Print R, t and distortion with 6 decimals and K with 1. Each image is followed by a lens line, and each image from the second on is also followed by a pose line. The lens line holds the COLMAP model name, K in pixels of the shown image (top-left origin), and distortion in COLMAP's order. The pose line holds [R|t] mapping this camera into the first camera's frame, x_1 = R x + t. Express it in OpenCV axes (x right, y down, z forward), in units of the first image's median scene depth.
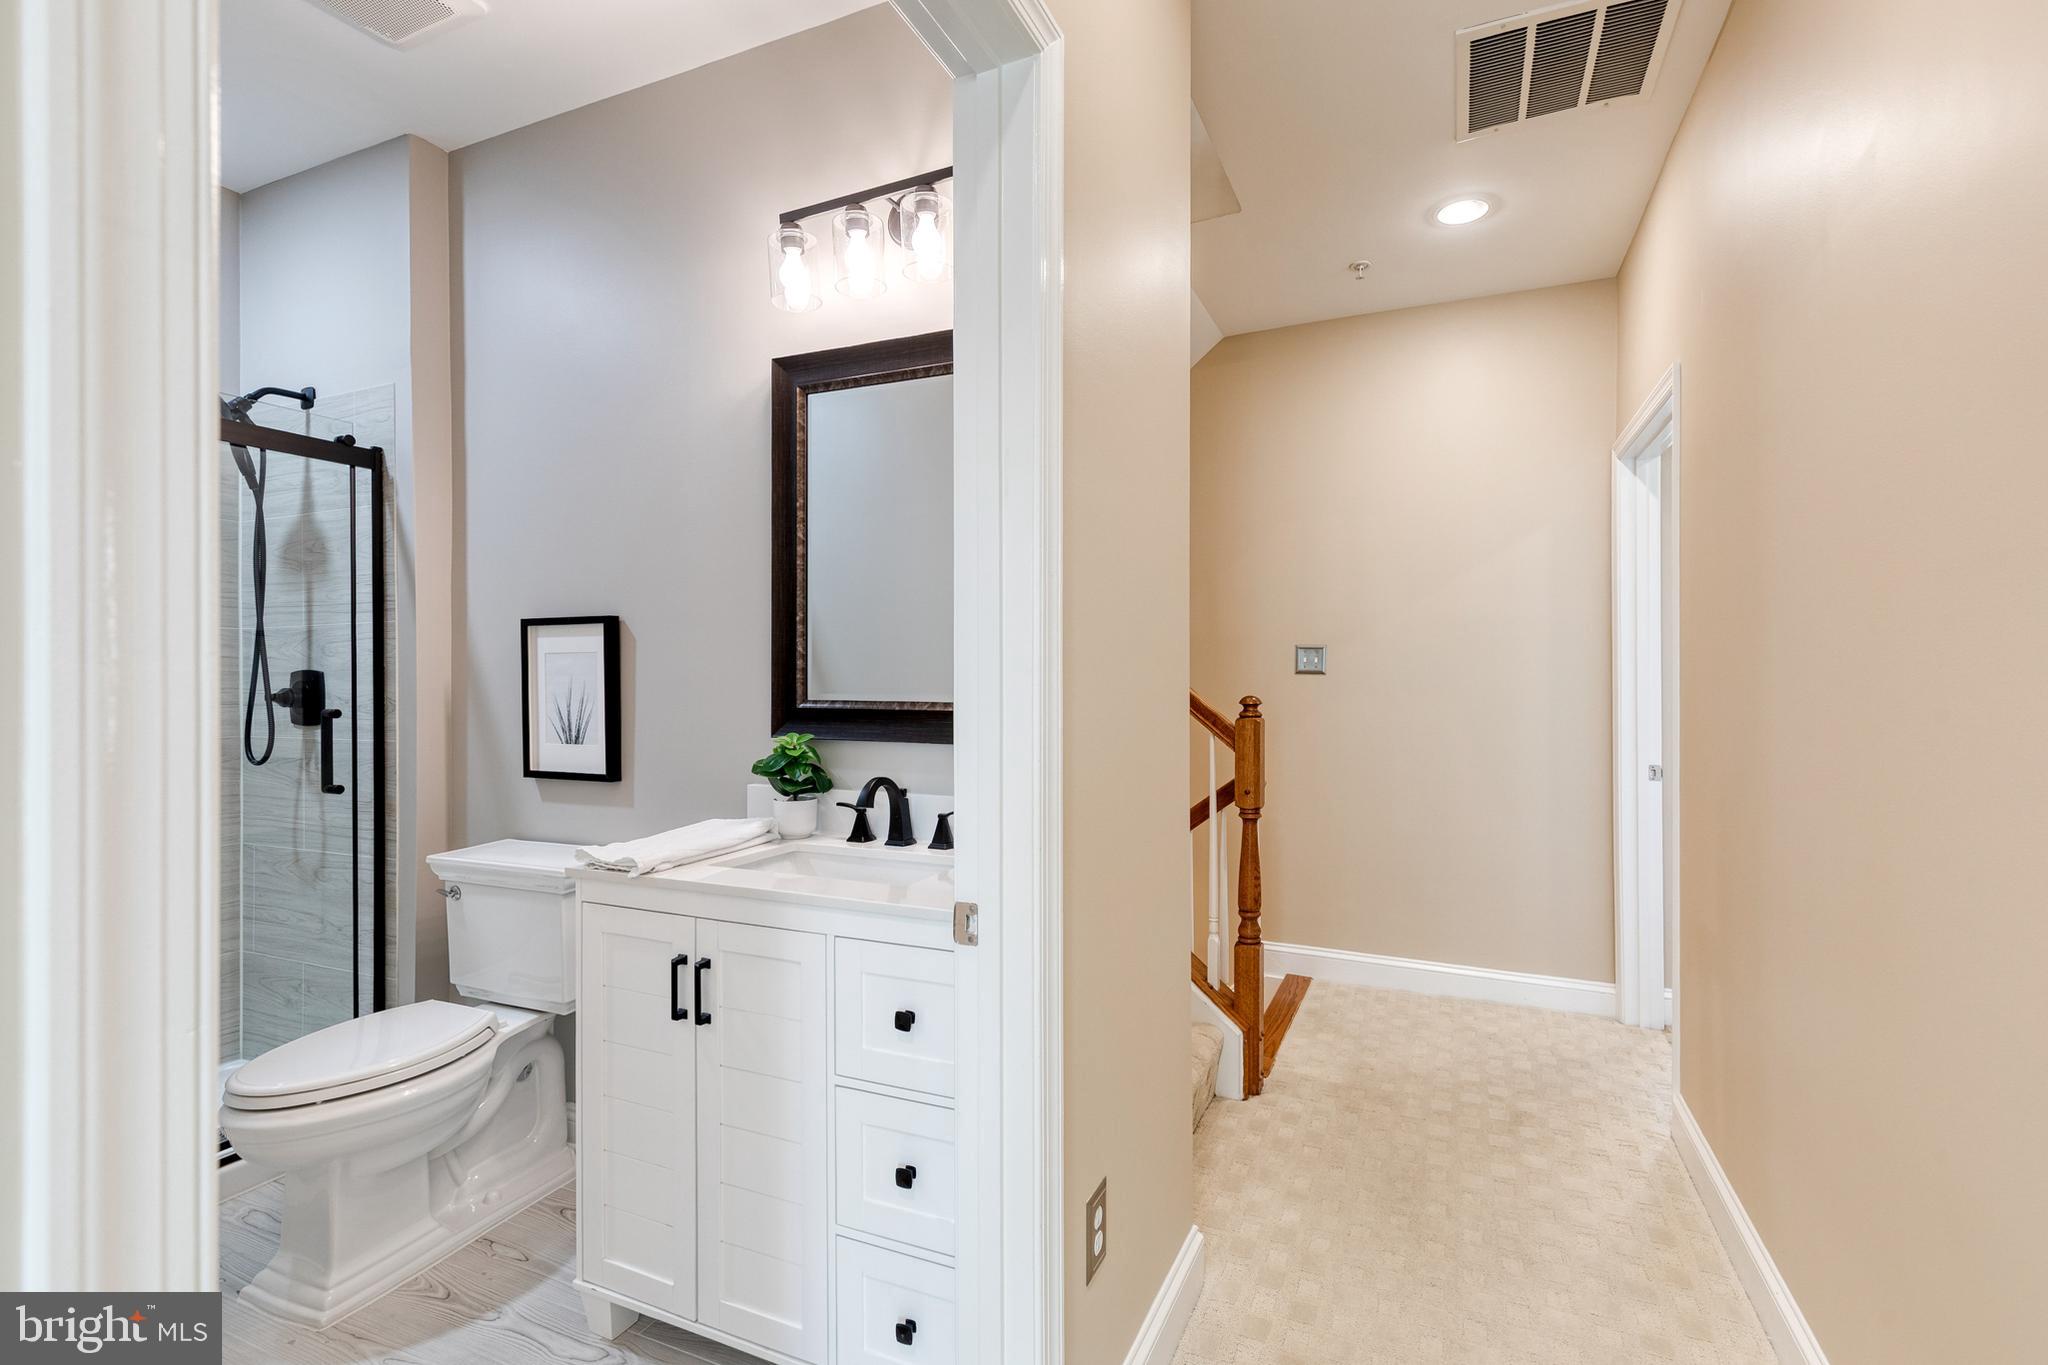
lens RADIAL K [[927.8, 0, 1046.4], [0, 927.8, 679.0], [0, 0, 1]] dist [0.012376, -0.003354]
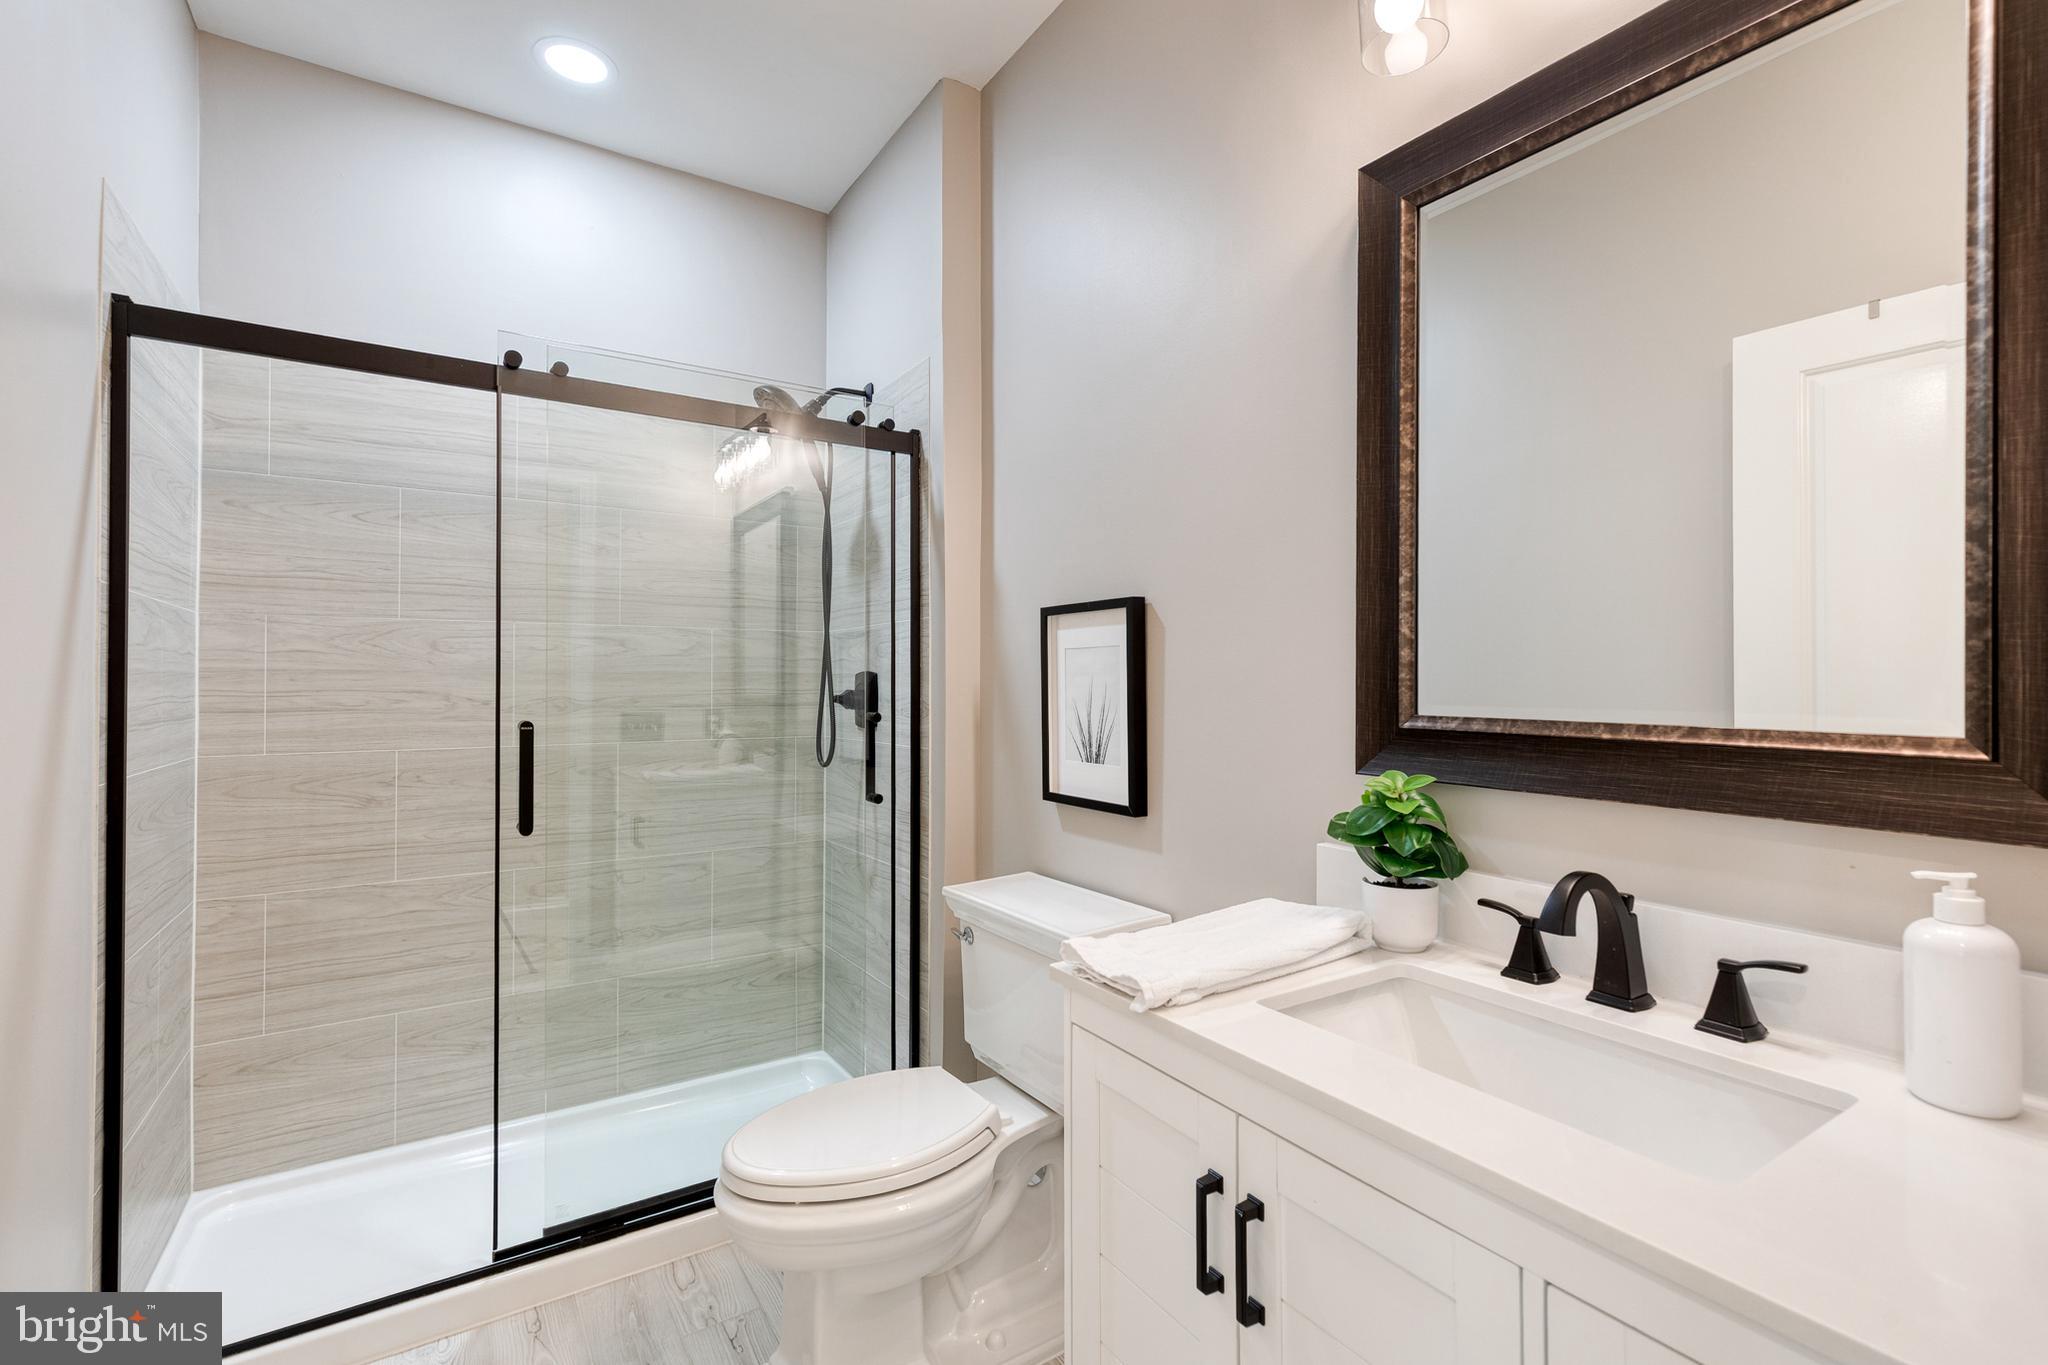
lens RADIAL K [[927.8, 0, 1041.4], [0, 927.8, 677.1], [0, 0, 1]] dist [0.012376, -0.003354]
pose [[0.836975, -0.001263, -0.547240, -0.131335], [-0.002071, 0.999983, -0.005476, 0.001576], [0.547238, 0.005717, 0.836958, 0.361180]]
